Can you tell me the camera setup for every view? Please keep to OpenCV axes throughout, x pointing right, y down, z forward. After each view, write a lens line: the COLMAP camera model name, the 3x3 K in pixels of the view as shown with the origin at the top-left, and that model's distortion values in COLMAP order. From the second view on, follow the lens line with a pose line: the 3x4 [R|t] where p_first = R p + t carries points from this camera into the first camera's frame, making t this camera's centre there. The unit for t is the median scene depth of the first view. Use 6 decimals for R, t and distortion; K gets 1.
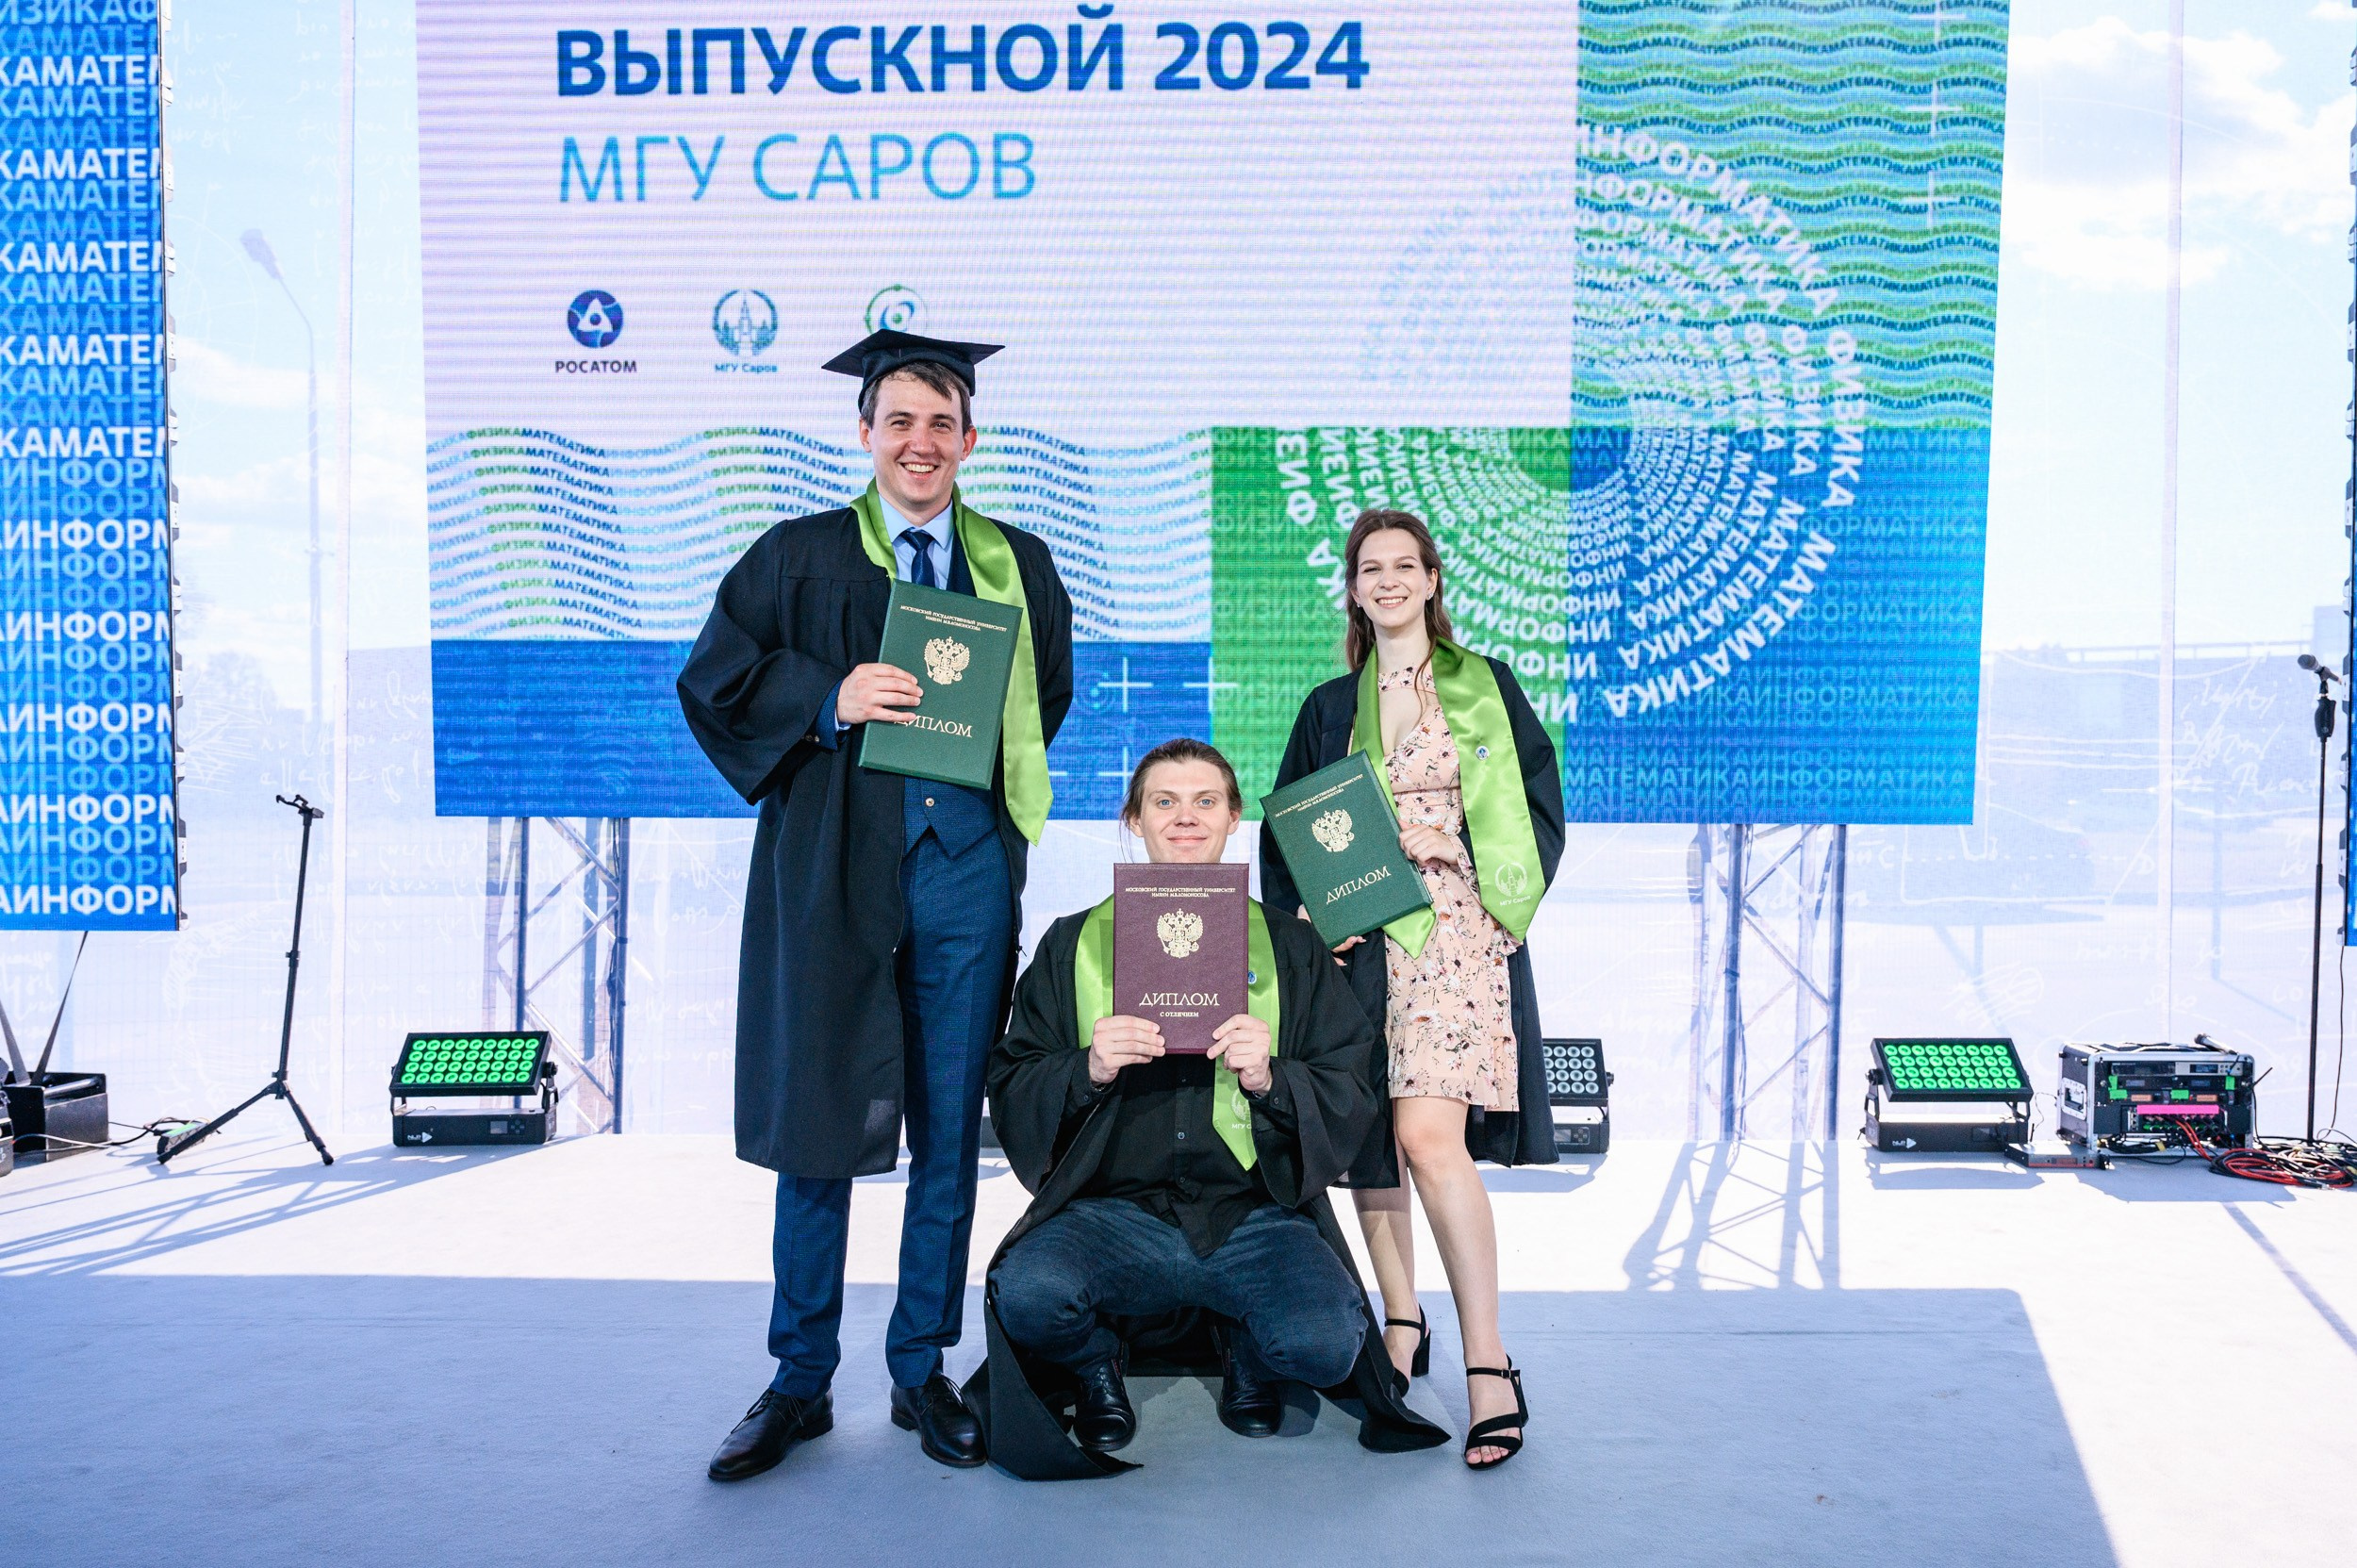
lens RADIAL K [[1766.2, 0, 1229.0], [0, 1766.2, 819.4], [0, 0, 1]] dist [-0.002225, -0.004785]
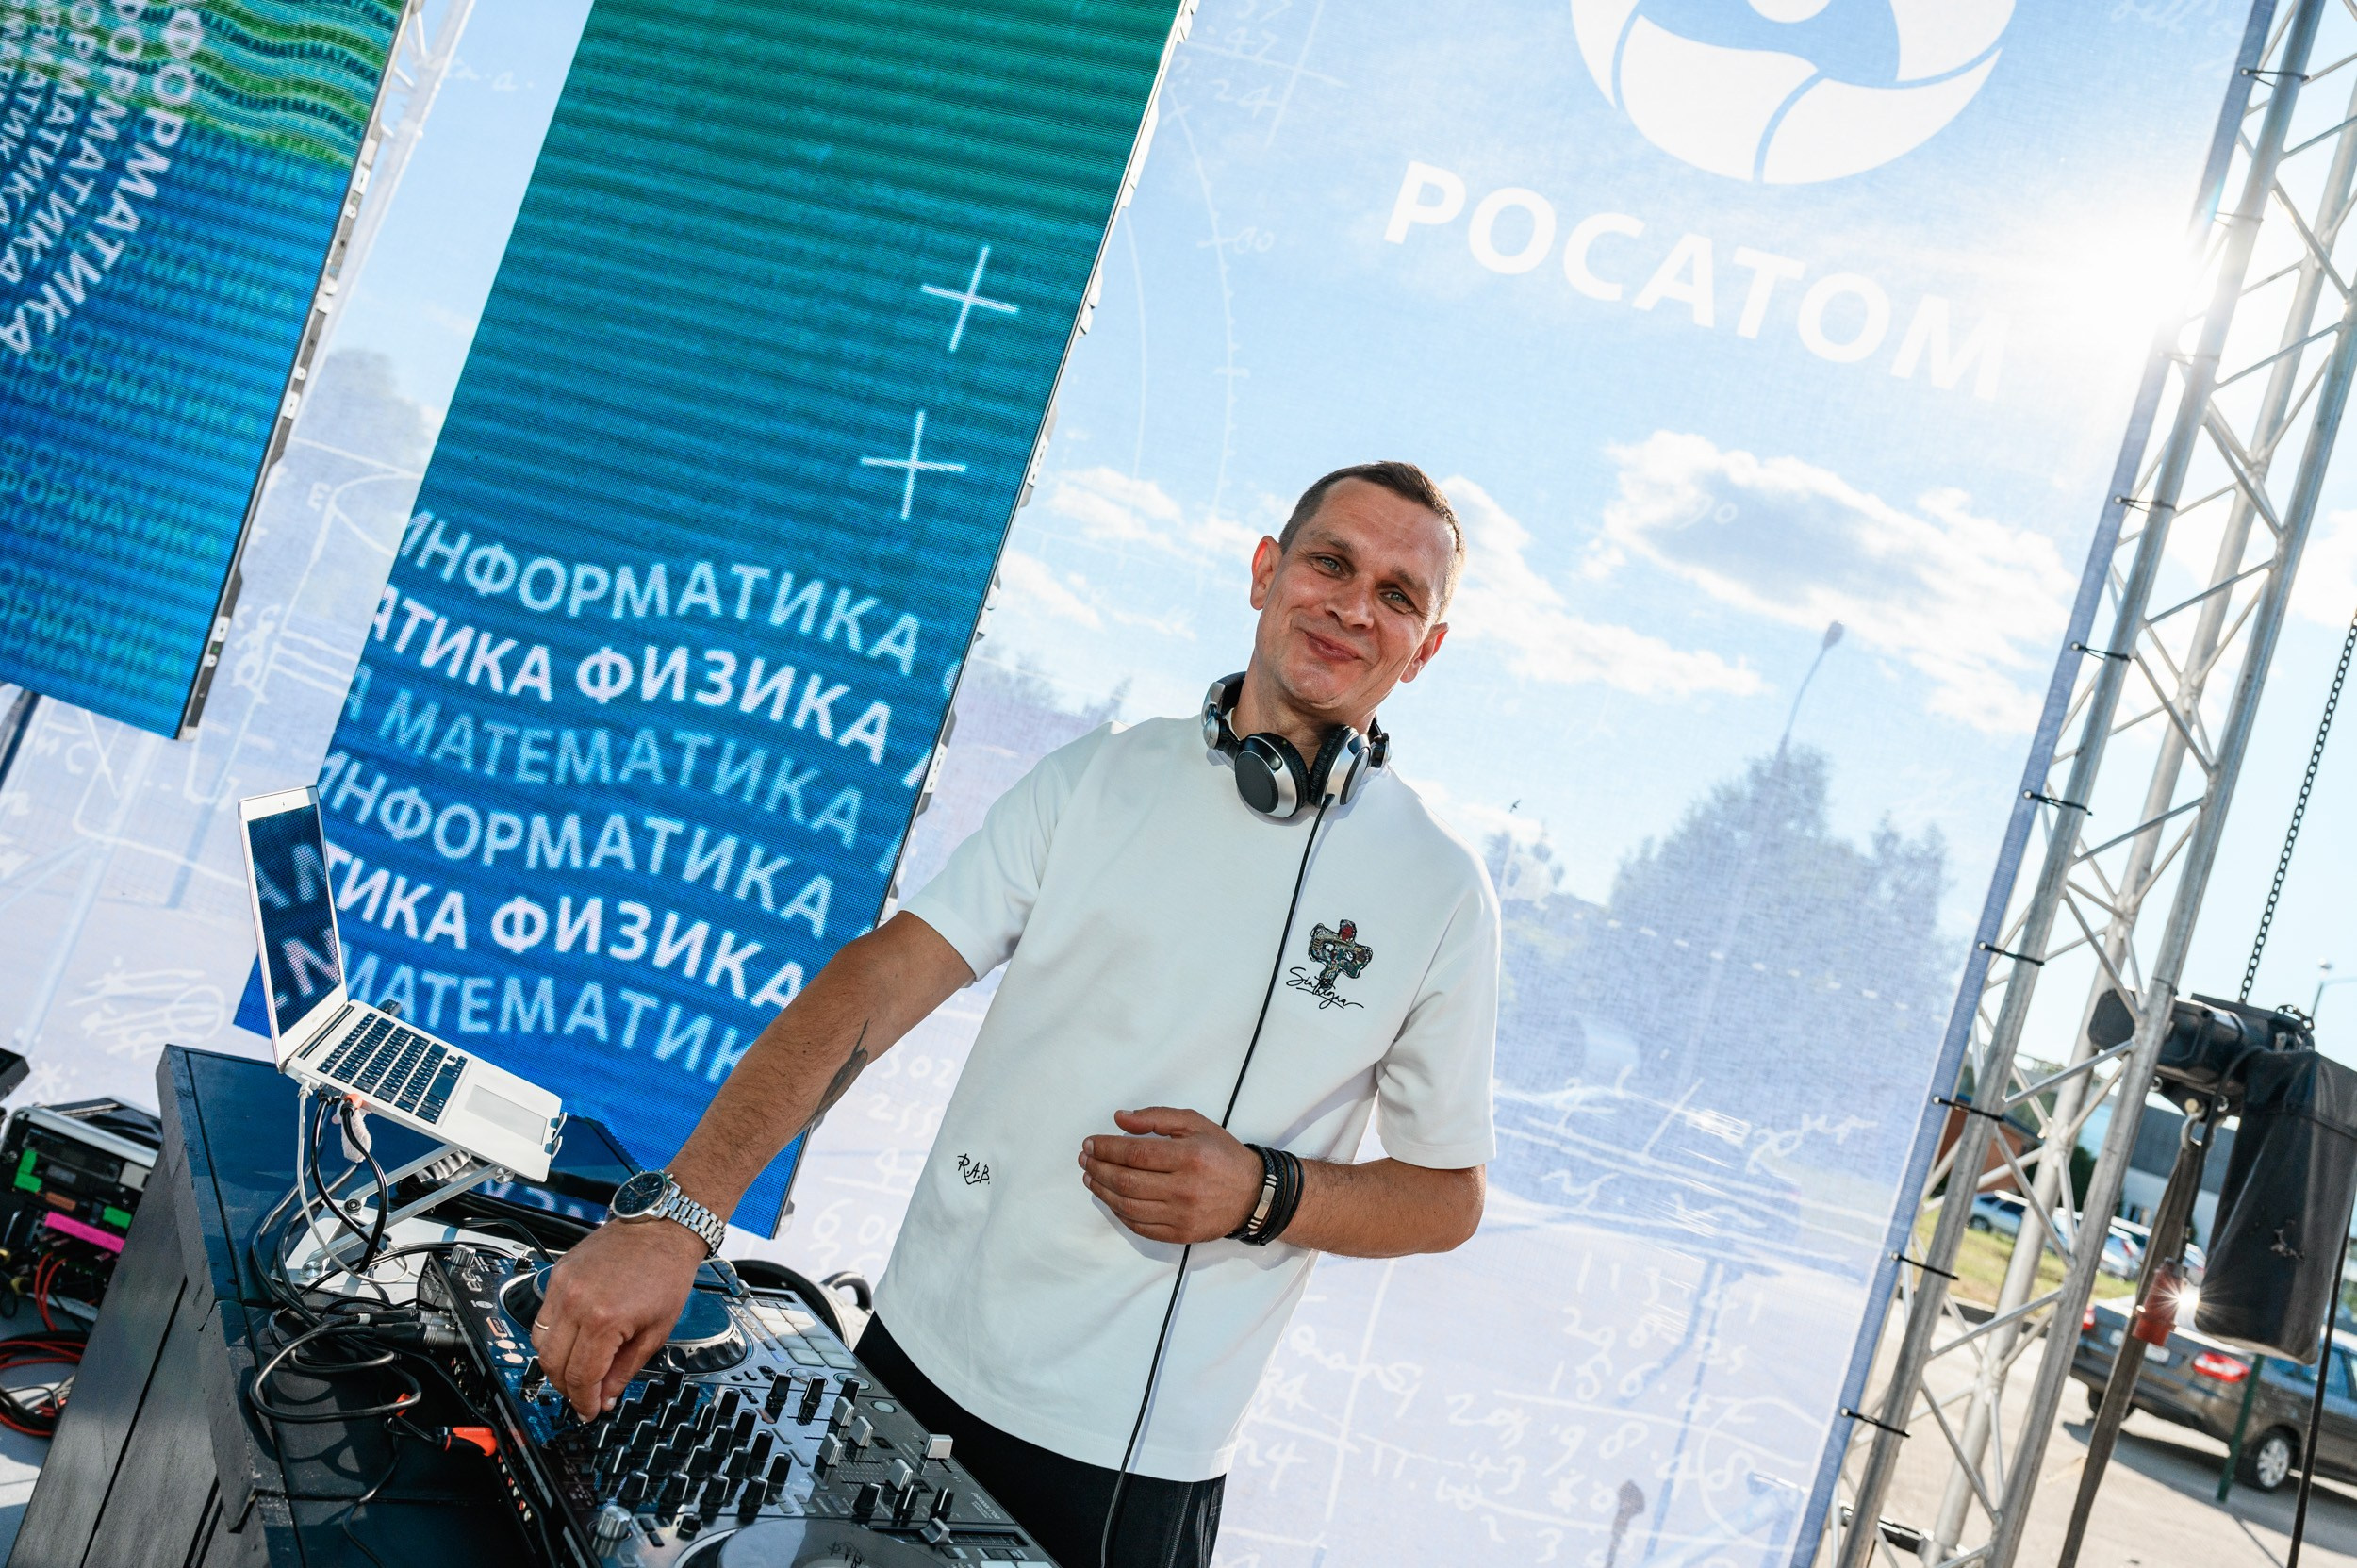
lens RADIAL K [[1569.1, 0, 1180.4], [0, 1569.1, 800.8], [0, 0, 1]] dist [0.001386, 0.004592]
pose [[0.946107, 0.302320, -0.116120, 0.876961], [-0.312940, 0.945734, -0.087496, -0.042603], [0.083367, 0.119119, 0.989374, 0.473475]]
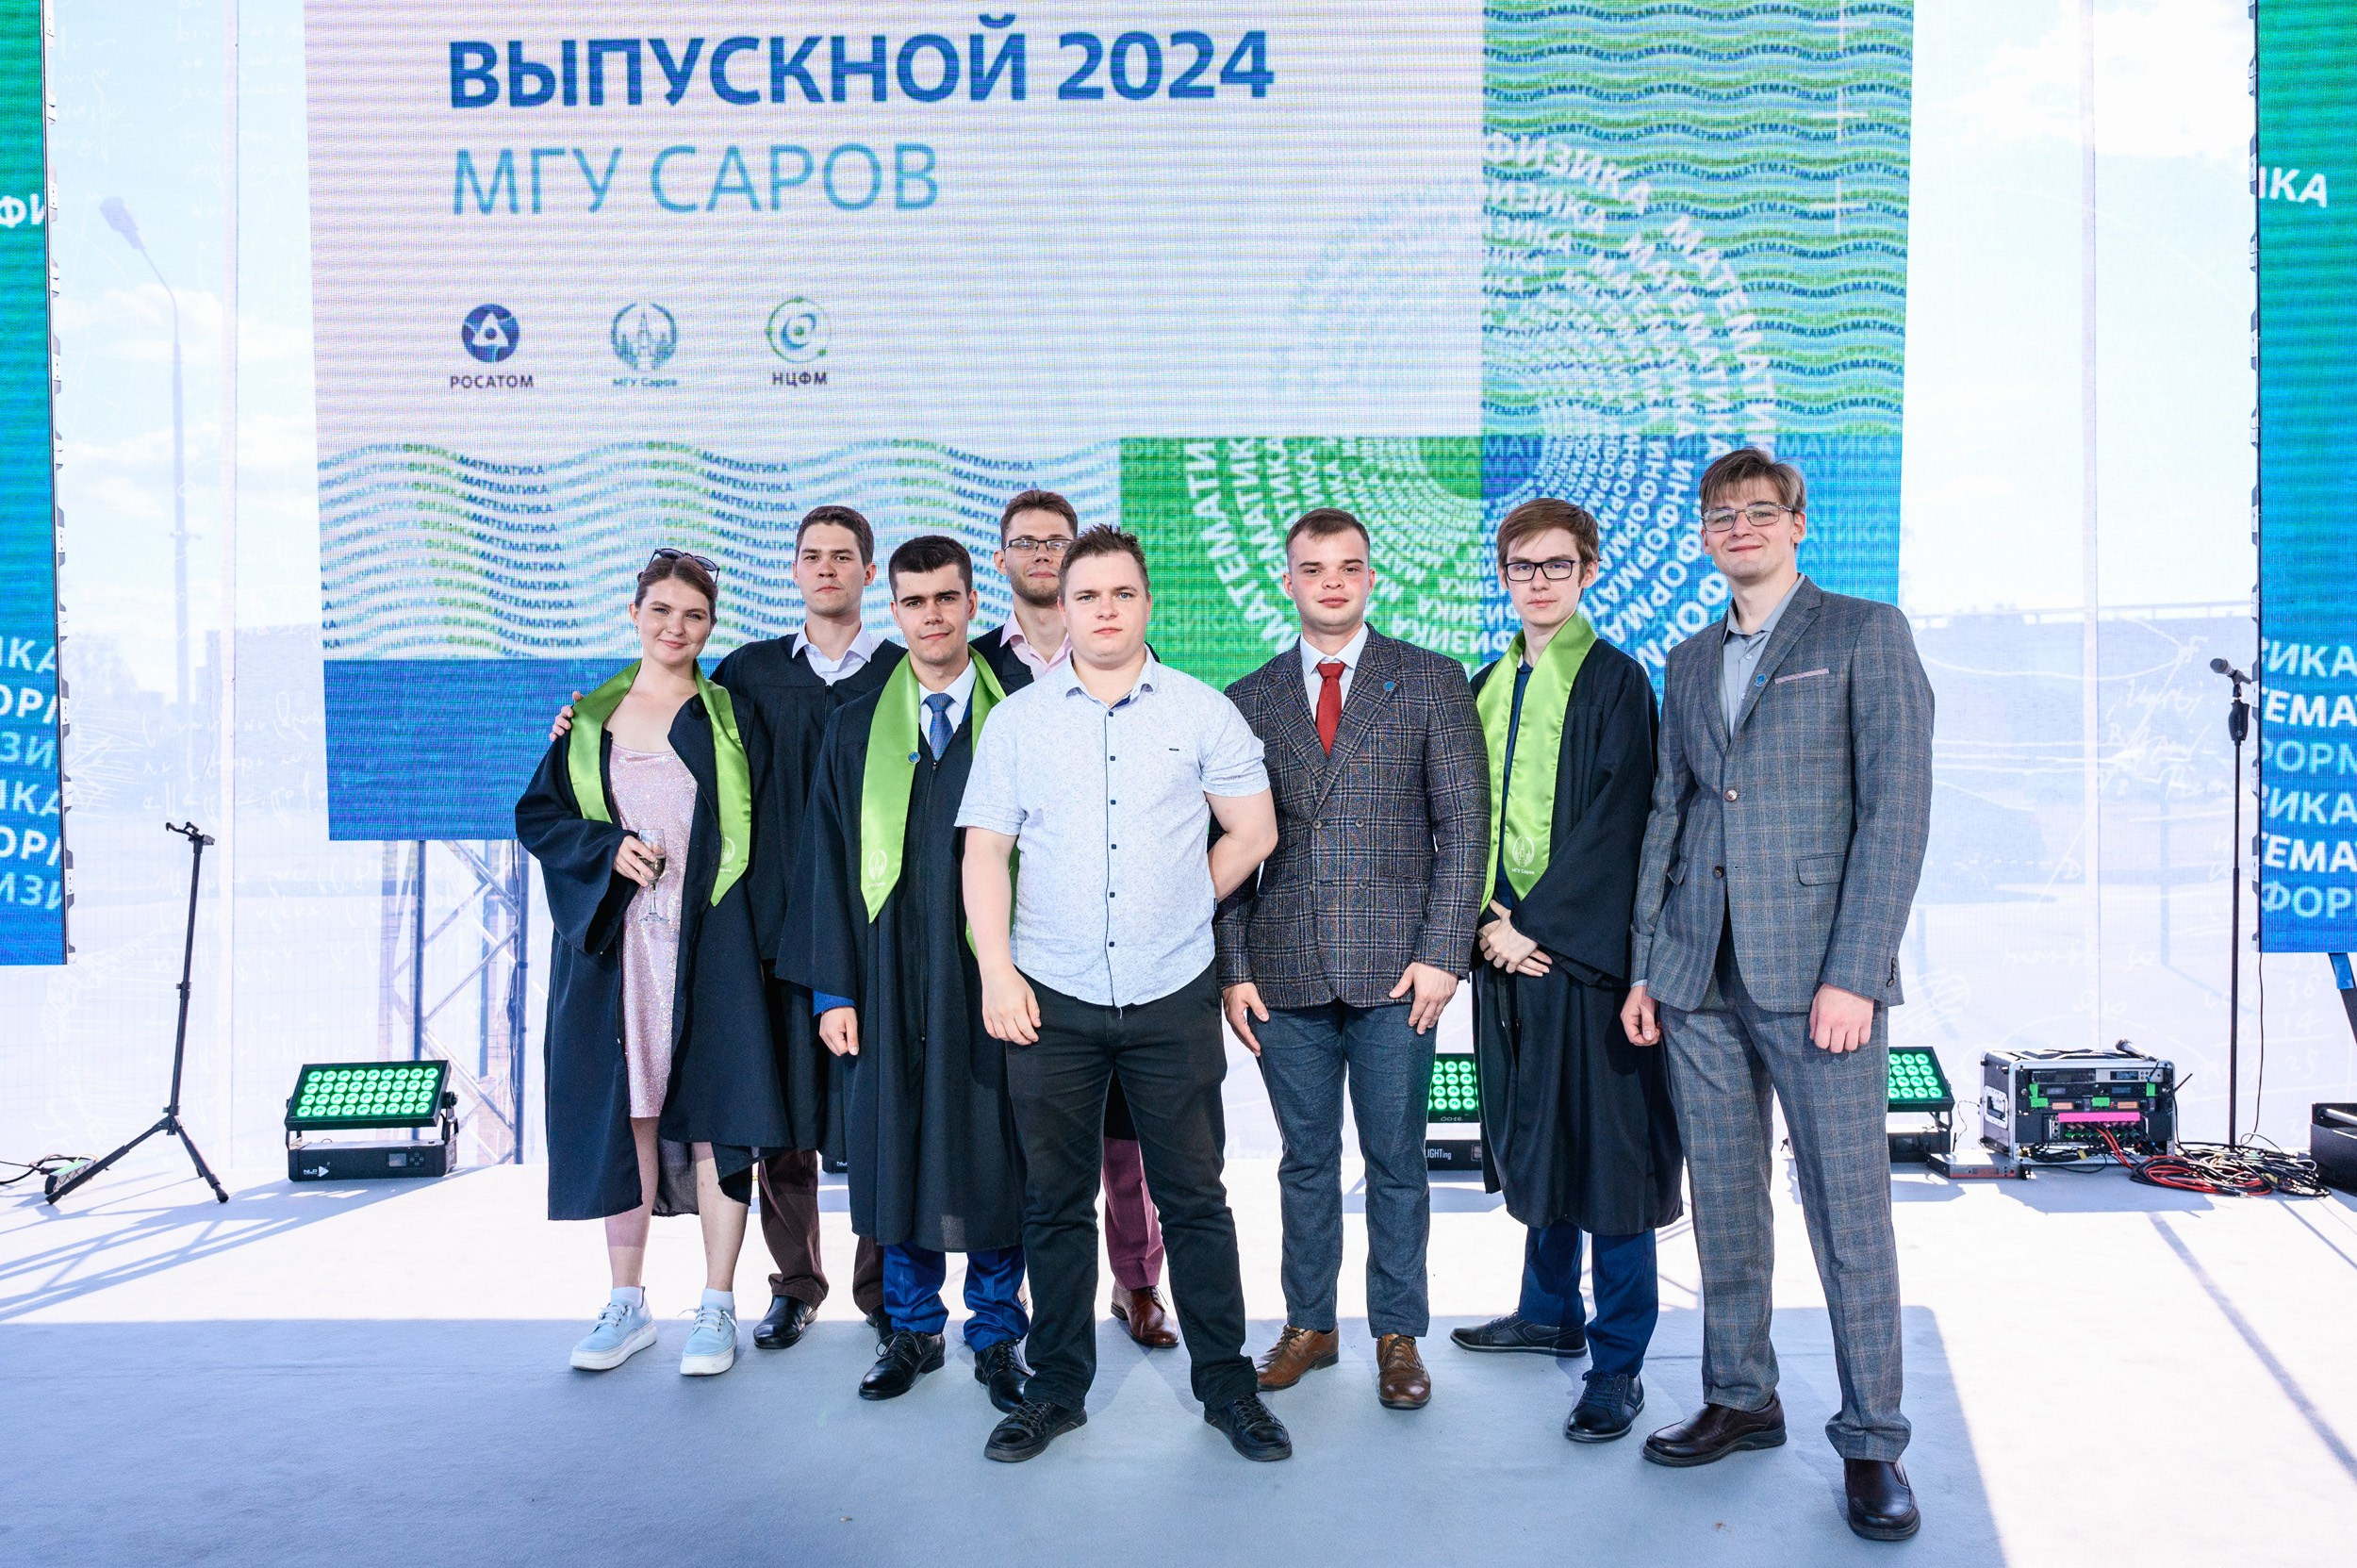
lens RADIAL K [[1858.5, 0, 1179.2], [0, 1858.5, 775.8], [0, 0, 1]] dist [-0.004222, 0.000007]
pose [[0.999769, -0.011398, 0.018249, 0.002647], [0.011623, 0.999857, -0.012294, -0.020494], [-0.018107, 0.012503, 0.999758, -0.038019]]
